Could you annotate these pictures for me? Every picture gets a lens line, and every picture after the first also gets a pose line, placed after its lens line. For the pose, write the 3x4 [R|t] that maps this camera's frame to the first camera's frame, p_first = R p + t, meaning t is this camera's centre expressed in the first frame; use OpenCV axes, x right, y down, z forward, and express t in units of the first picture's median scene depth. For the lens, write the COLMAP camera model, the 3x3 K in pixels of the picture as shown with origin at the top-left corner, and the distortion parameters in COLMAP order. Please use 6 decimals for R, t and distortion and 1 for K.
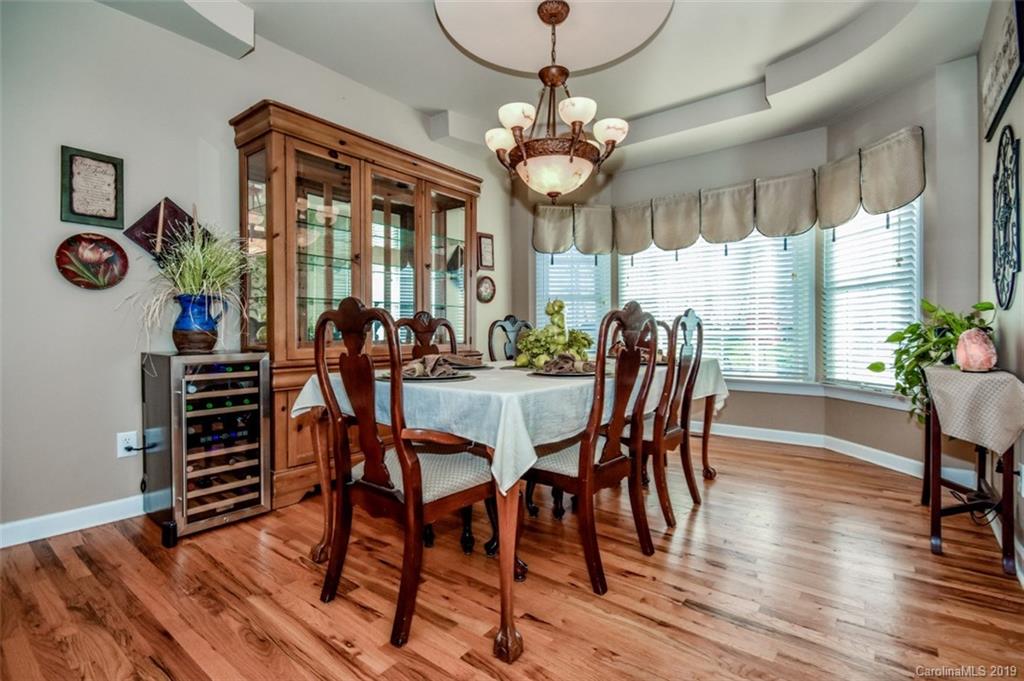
lens RADIAL K [[484.8, 0, 512.0], [0, 484.8, 340.5], [0, 0, 1]] dist [0.000887, 0.000047]
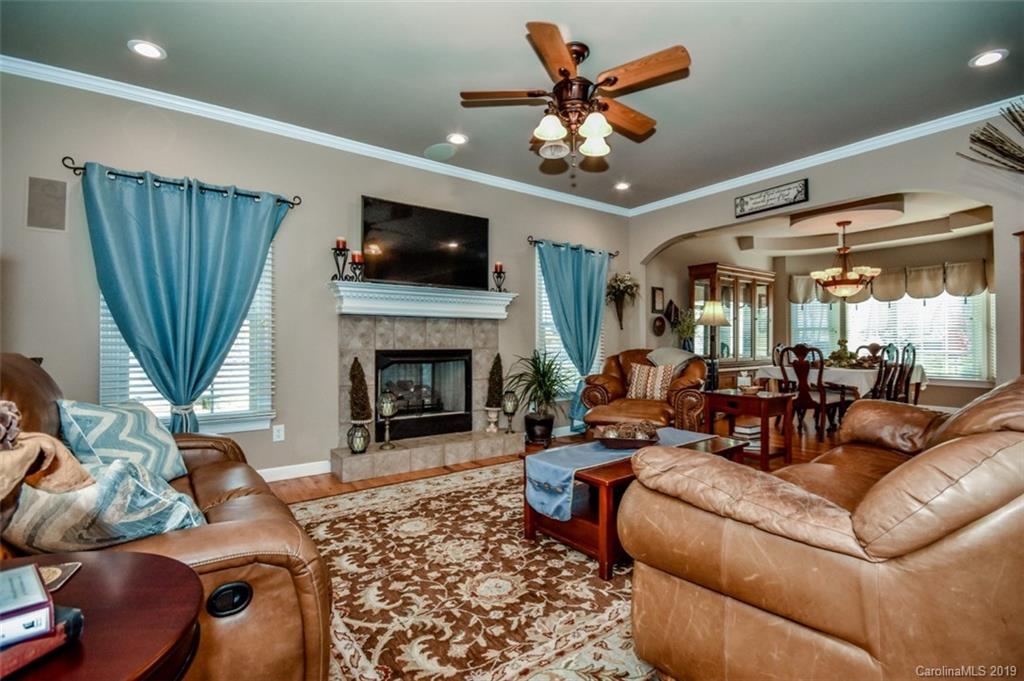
lens RADIAL K [[480.5, 0, 512.0], [0, 480.5, 340.5], [0, 0, 1]] dist [-0.000762, -0.000316]
pose [[0.960992, 0.000442, -0.276575, -0.513752], [-0.005818, 0.999810, -0.018617, -0.013879], [0.276514, 0.019500, 0.960812, -1.080204]]
